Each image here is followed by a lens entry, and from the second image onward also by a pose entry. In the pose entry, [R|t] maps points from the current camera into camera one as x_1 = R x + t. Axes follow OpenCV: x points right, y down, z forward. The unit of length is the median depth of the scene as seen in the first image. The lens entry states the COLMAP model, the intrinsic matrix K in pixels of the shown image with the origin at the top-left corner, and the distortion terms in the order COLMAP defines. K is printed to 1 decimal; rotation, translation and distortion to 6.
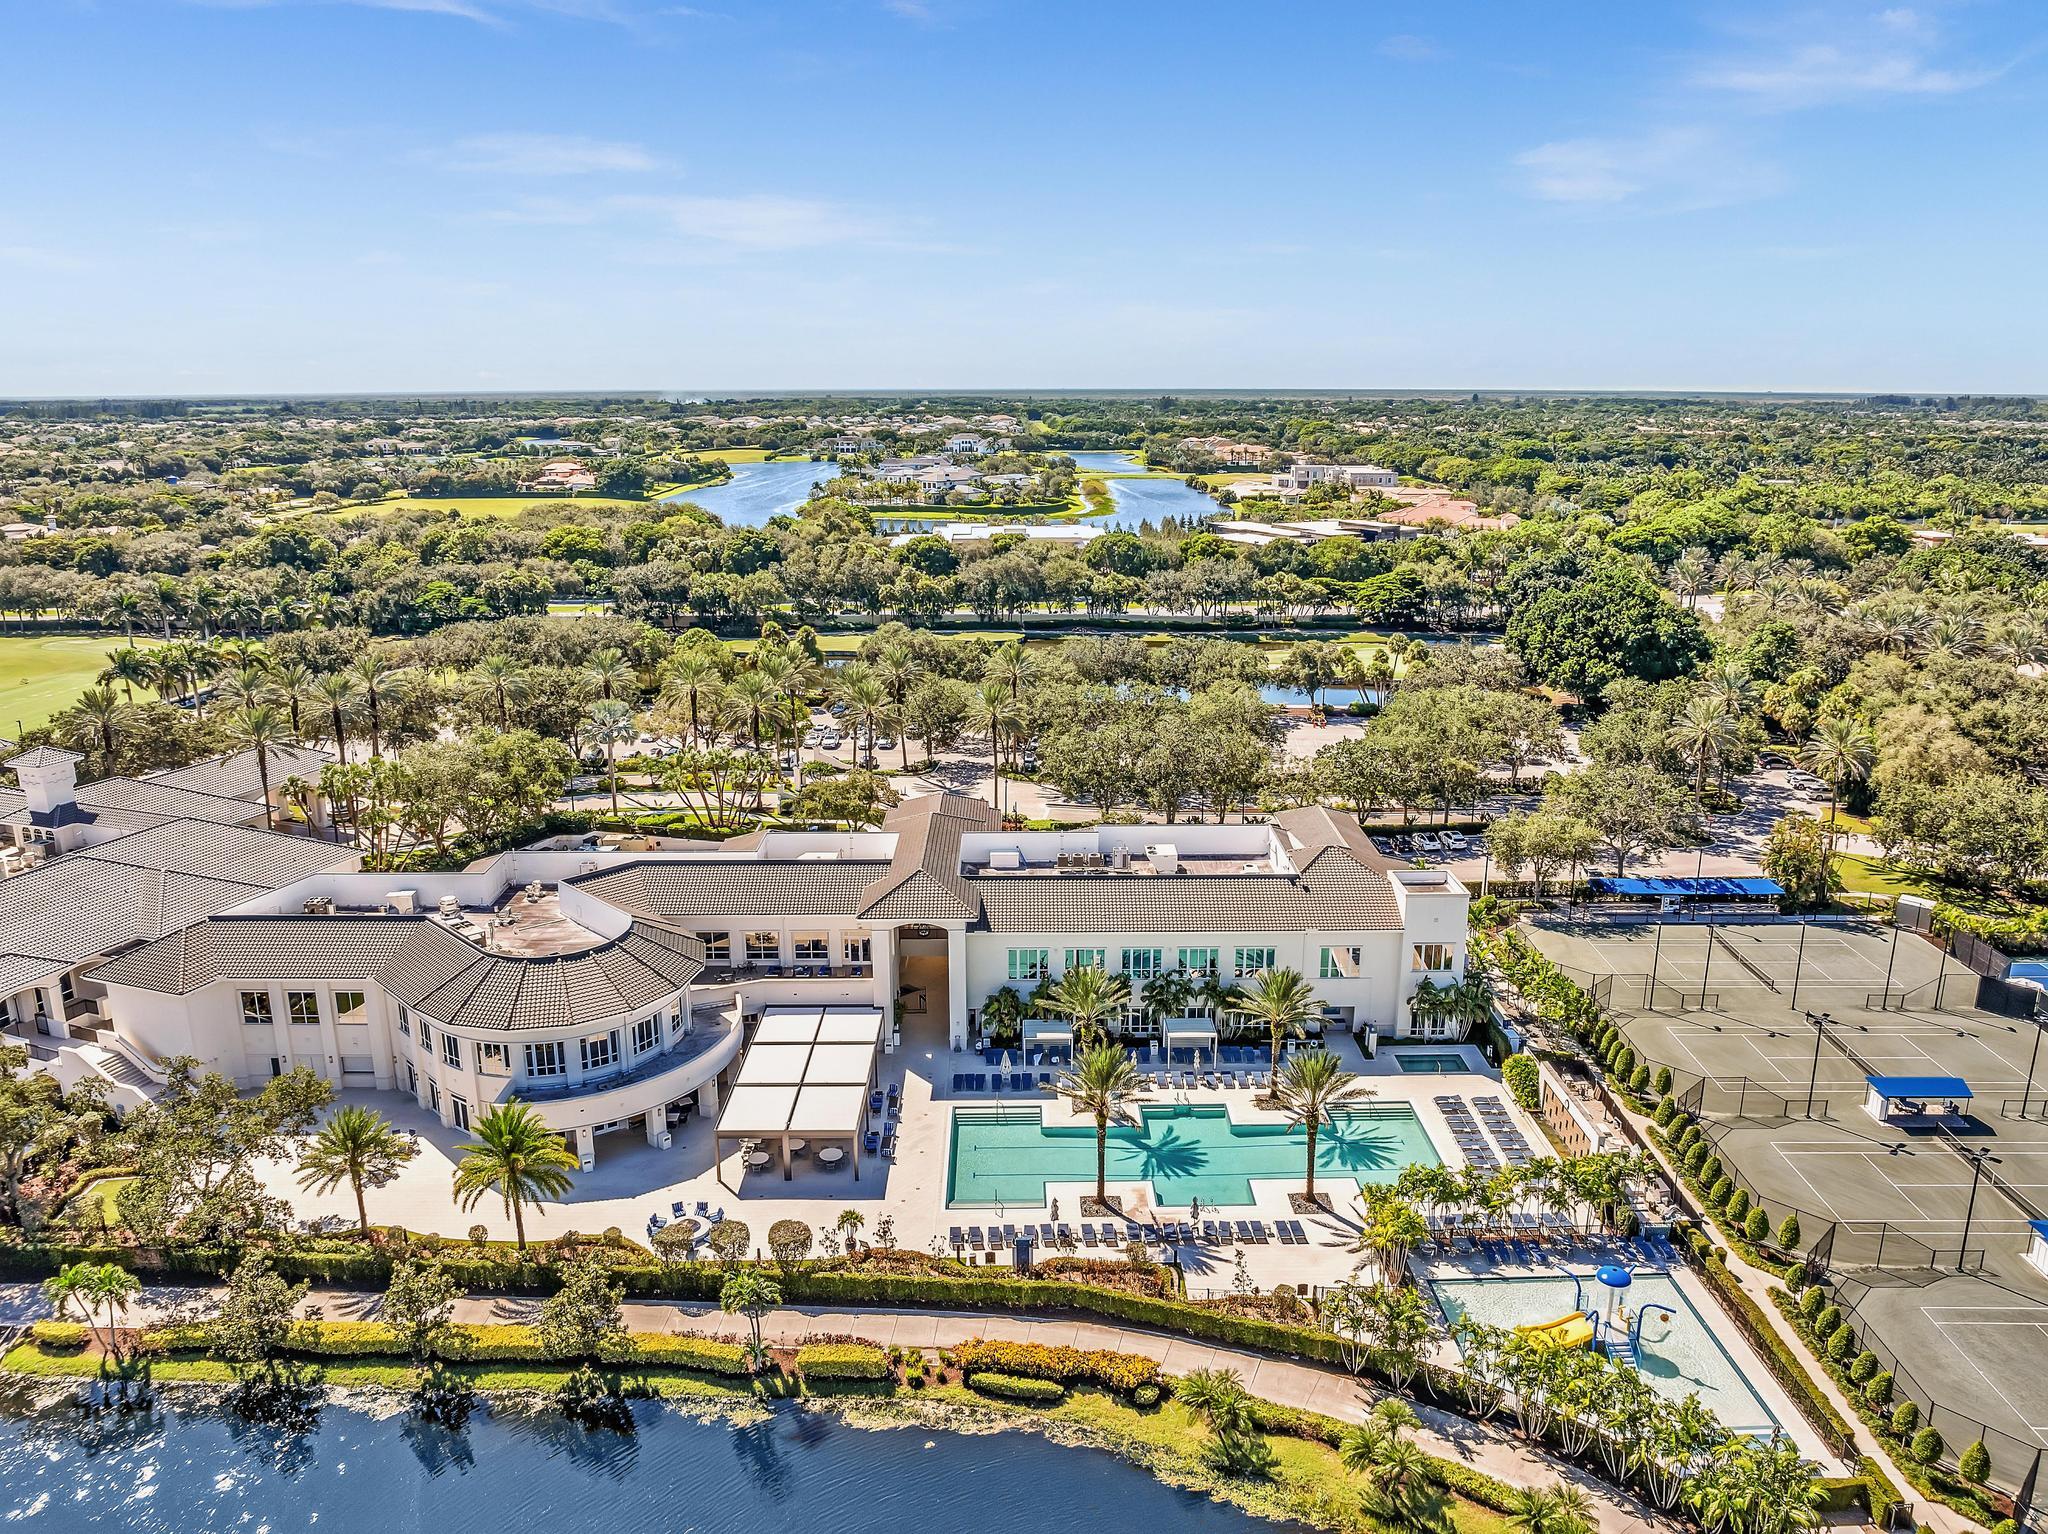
lens RADIAL K [[1426.1, 0, 1034.4], [0, 1426.1, 758.1], [0, 0, 1]] dist [-0.035102, -0.001177]
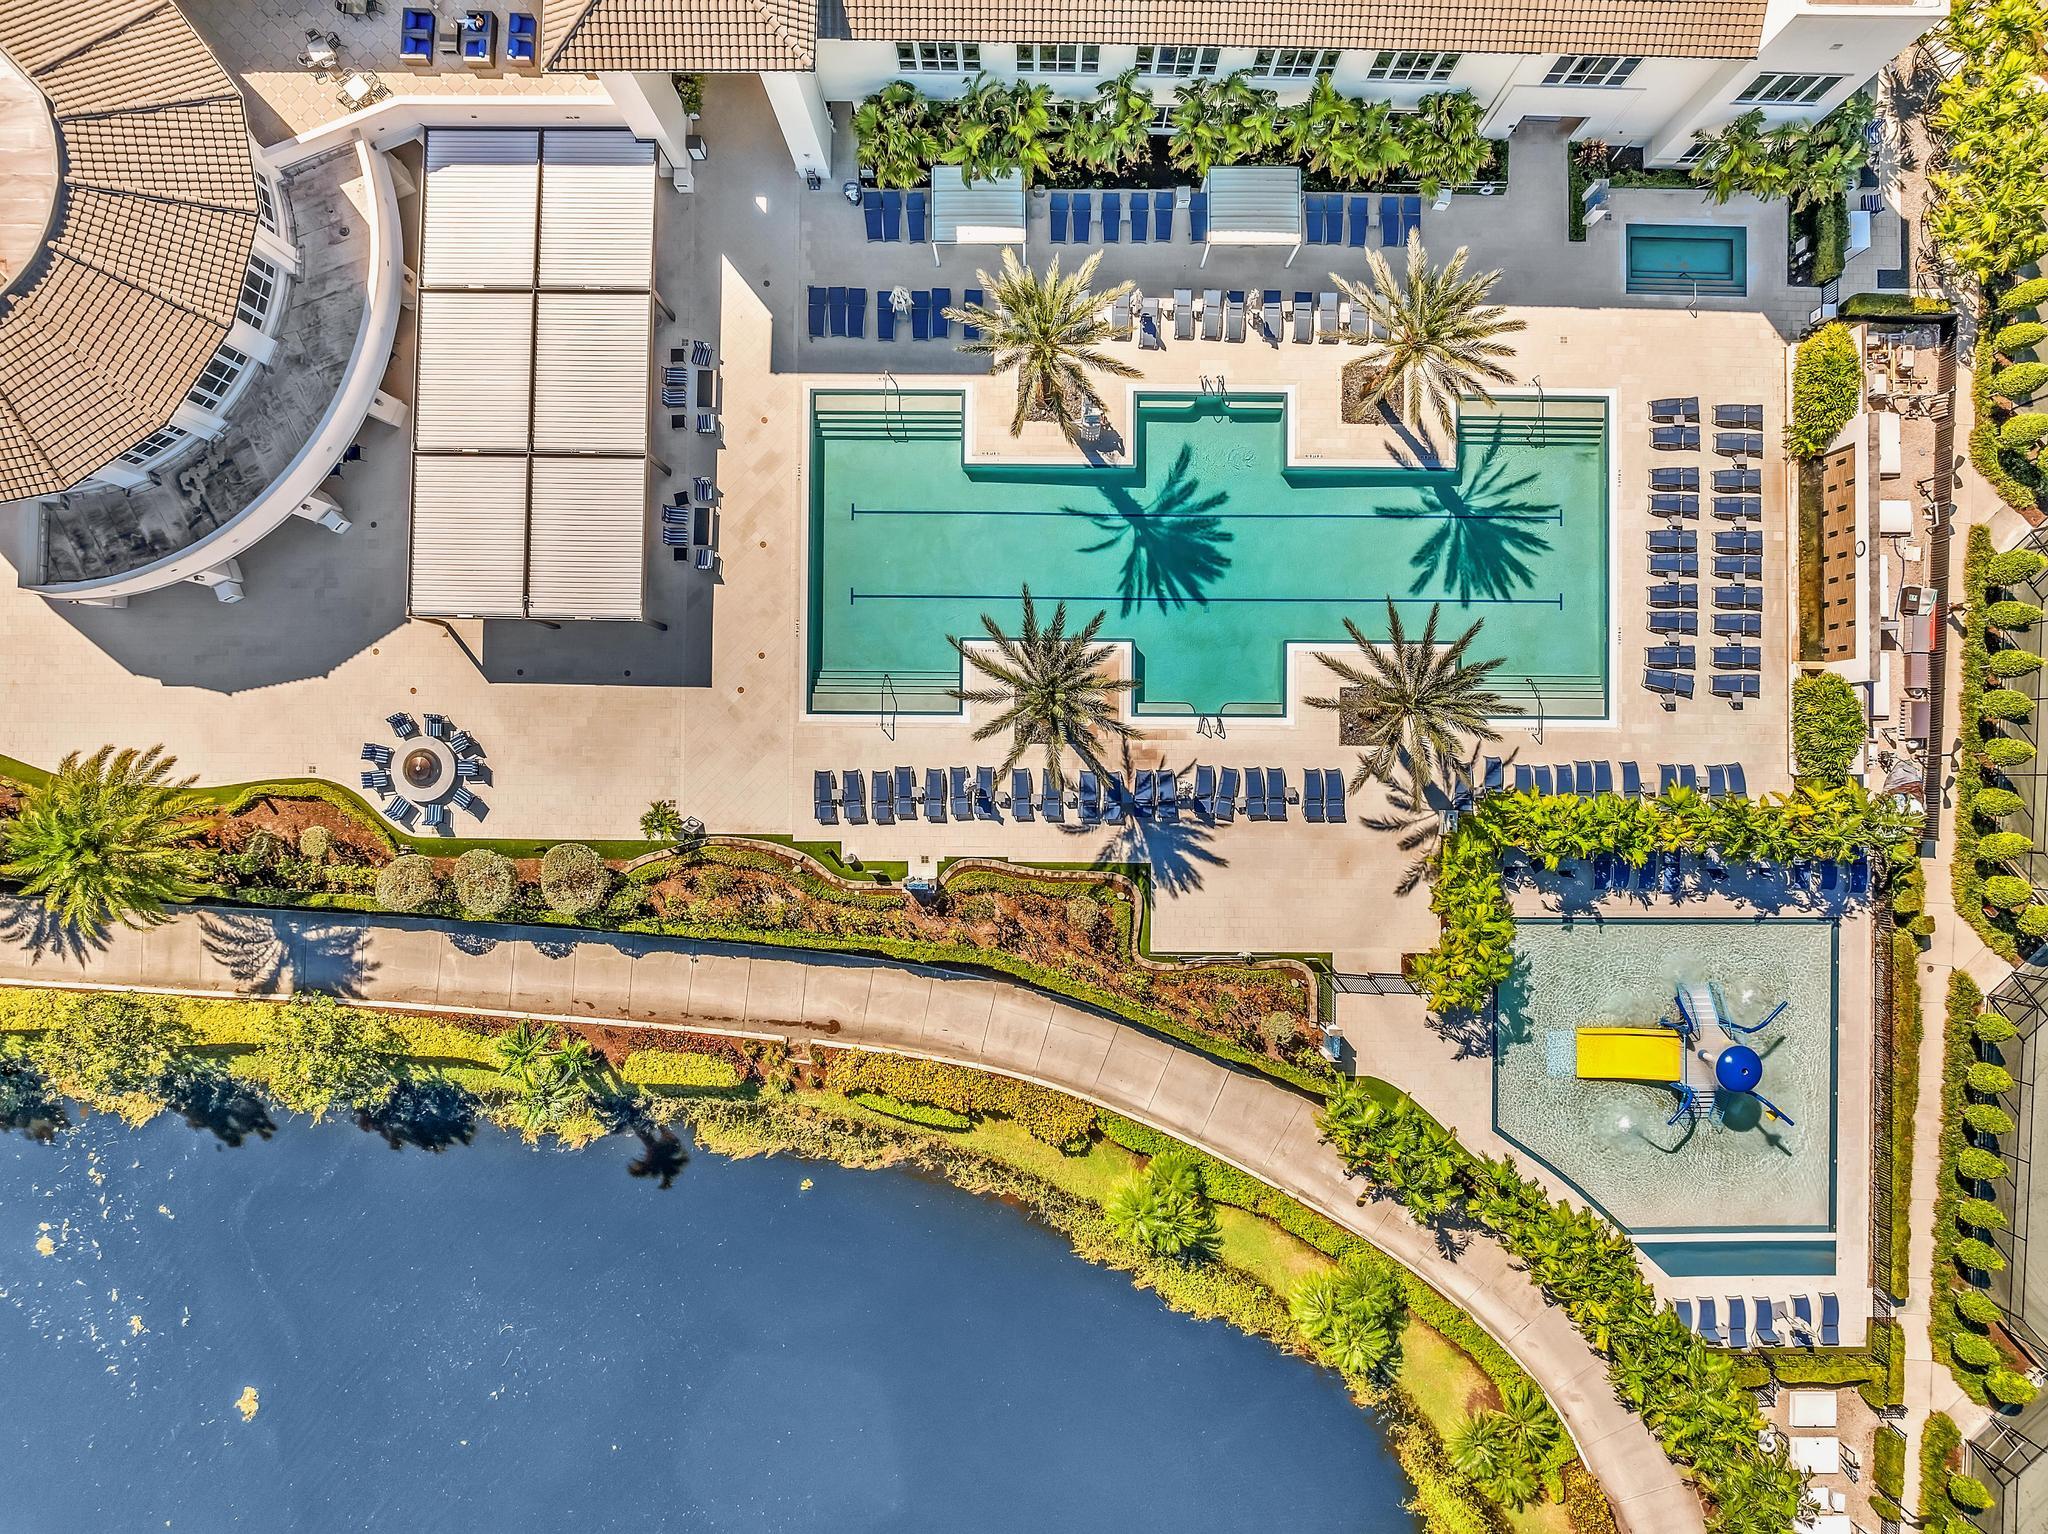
lens RADIAL K [[1426.1, 0, 1034.4], [0, 1426.1, 758.1], [0, 0, 1]] dist [-0.035102, -0.001177]
pose [[0.999674, 0.025477, -0.001764, 0.027506], [-0.005329, 0.275645, 0.961245, -0.193376], [0.024976, -0.960922, 0.275691, 0.510068]]
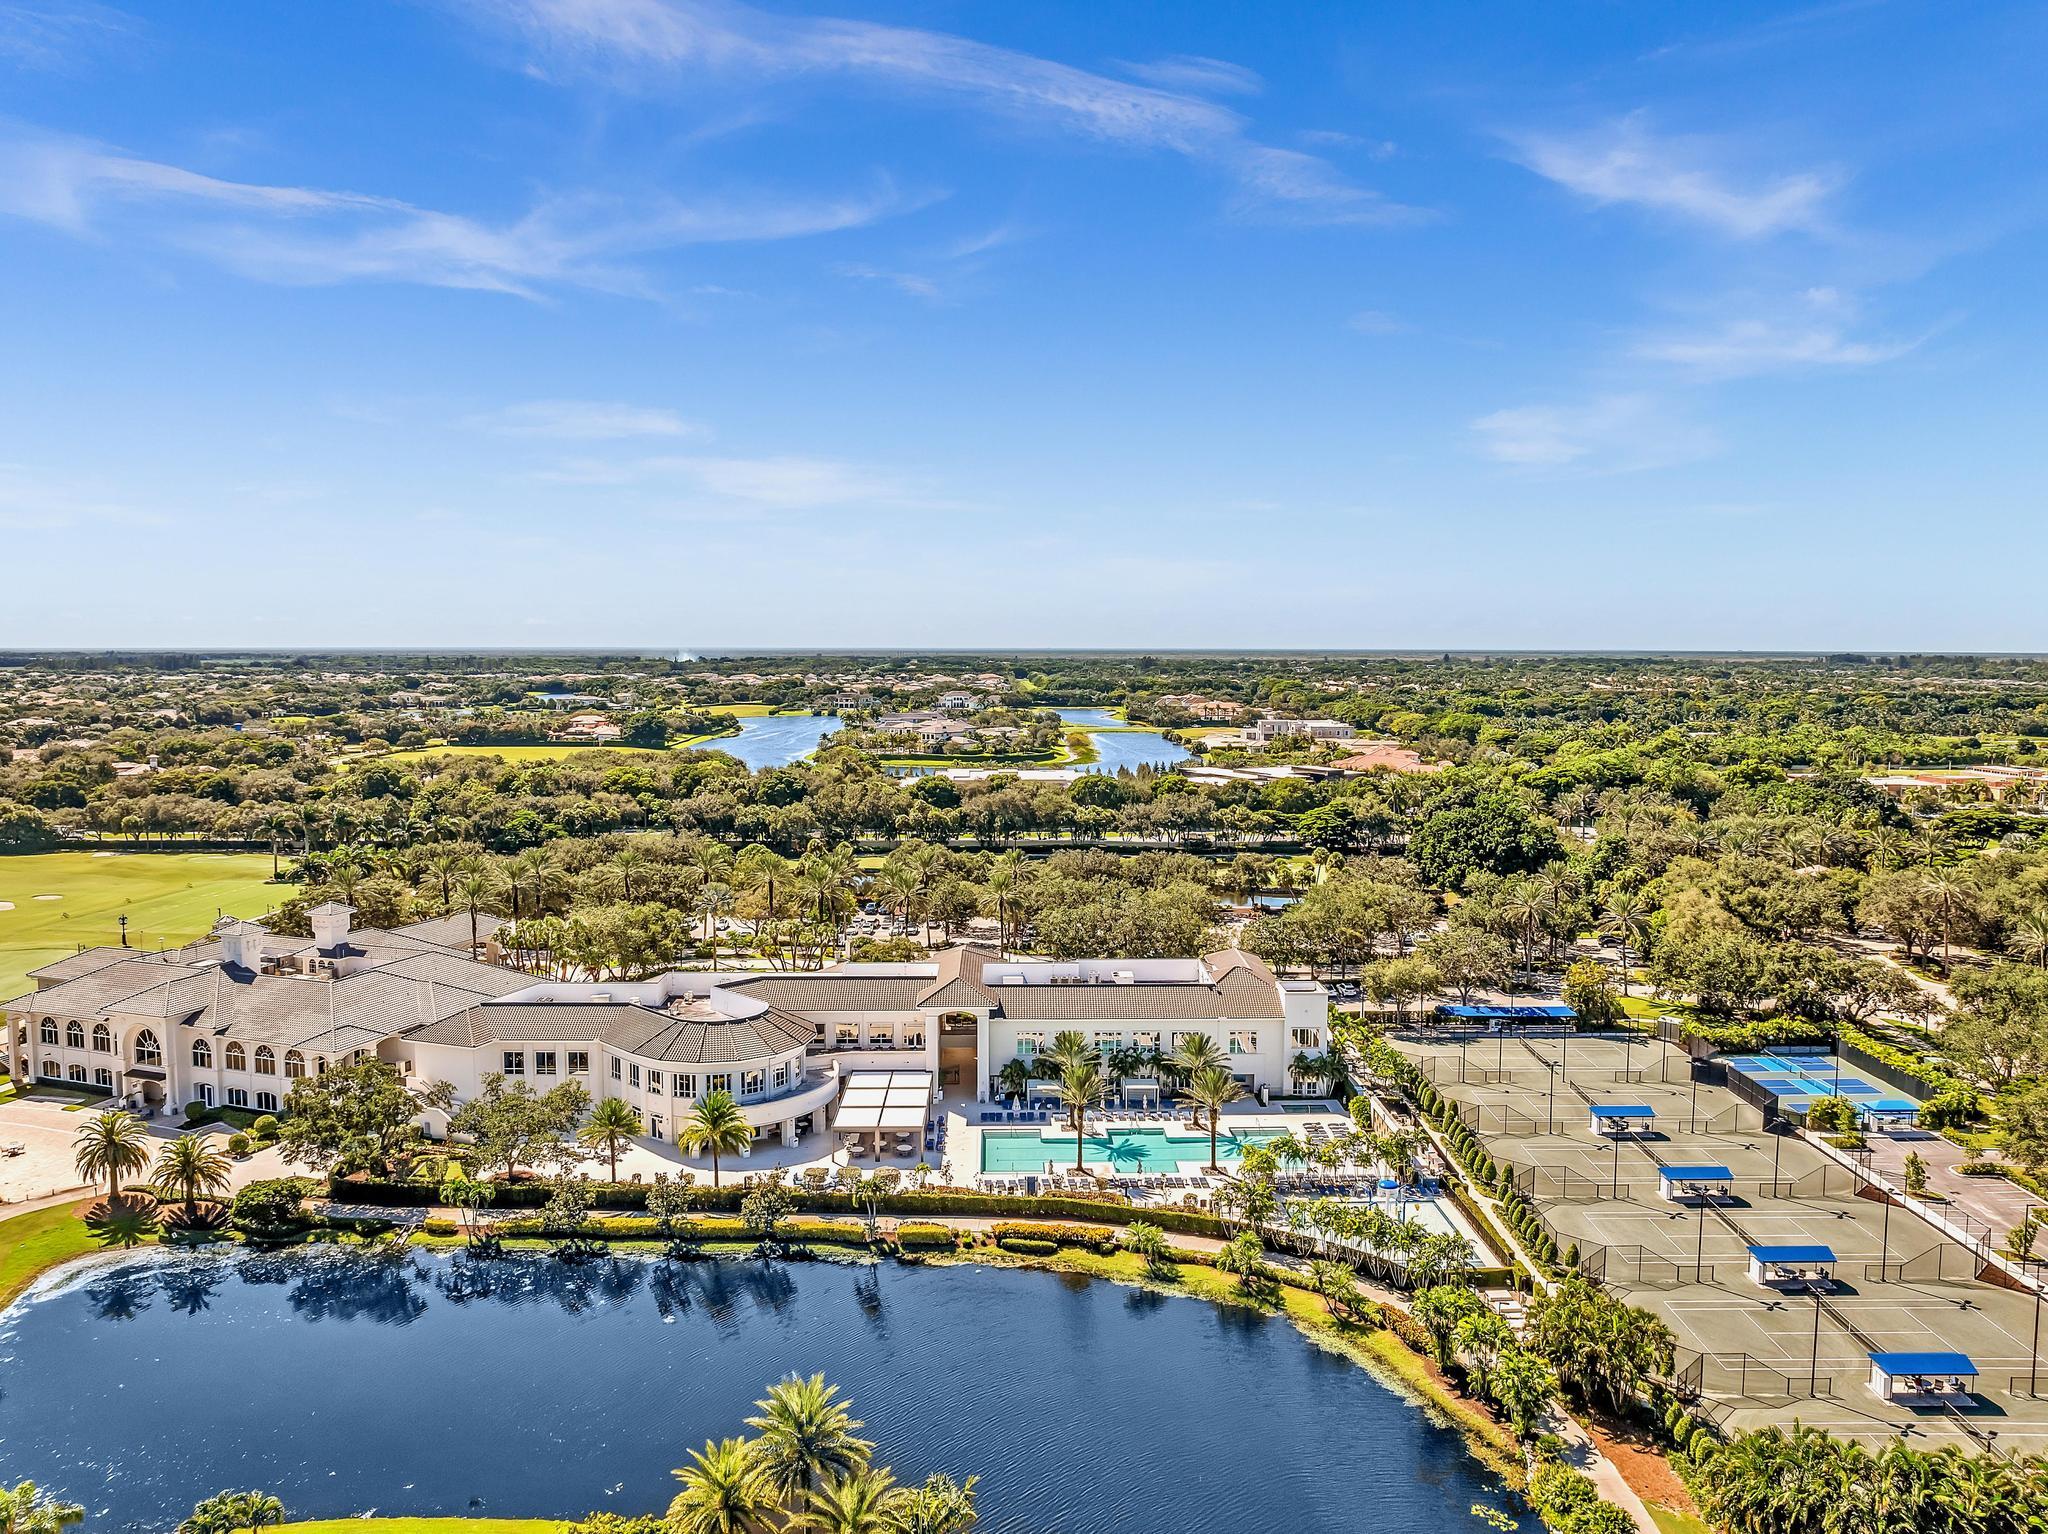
lens RADIAL K [[1426.1, 0, 1034.4], [0, 1426.1, 758.1], [0, 0, 1]] dist [-0.035102, -0.001177]
pose [[0.999944, 0.002506, 0.010287, -0.013029], [-0.000653, 0.984333, -0.176320, 0.090679], [-0.010567, 0.176303, 0.984279, -0.394410]]
